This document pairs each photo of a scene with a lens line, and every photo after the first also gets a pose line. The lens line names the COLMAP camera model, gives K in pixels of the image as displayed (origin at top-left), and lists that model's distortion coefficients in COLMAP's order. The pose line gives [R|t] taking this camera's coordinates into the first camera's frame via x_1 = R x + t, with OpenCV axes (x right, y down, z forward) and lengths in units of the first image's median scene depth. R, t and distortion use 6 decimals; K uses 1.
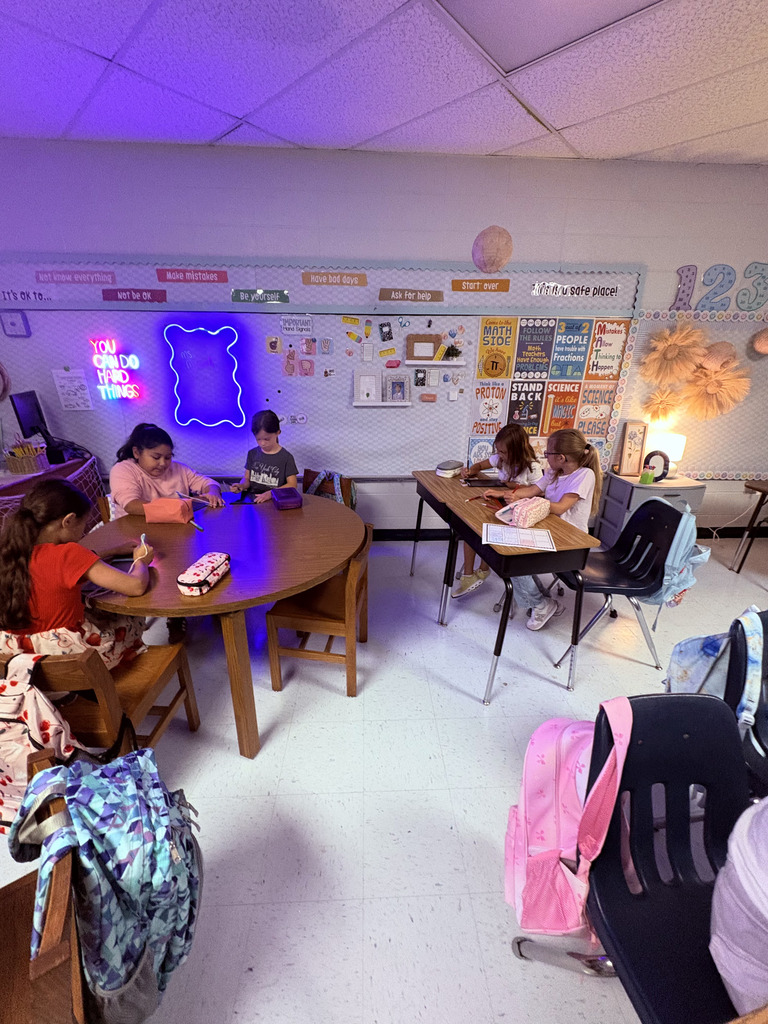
lens RADIAL K [[409.5, 0, 382.7], [0, 409.5, 512.4], [0, 0, 1]] dist [0.000189, -0.000062]
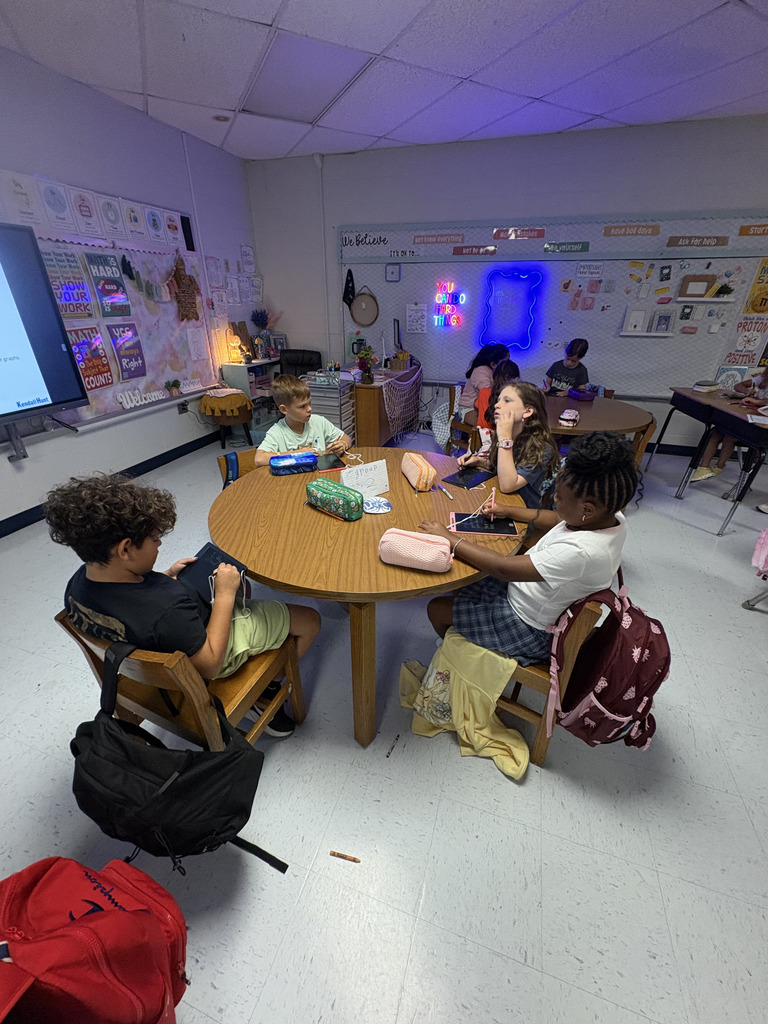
lens RADIAL K [[409.5, 0, 383.7], [0, 409.5, 511.5], [0, 0, 1]] dist [0.000189, -0.000062]
pose [[0.935522, 0.162011, -0.313929, -0.286101], [-0.123890, 0.982663, 0.137929, 0.207118], [0.330832, -0.090143, 0.939374, -0.522802]]
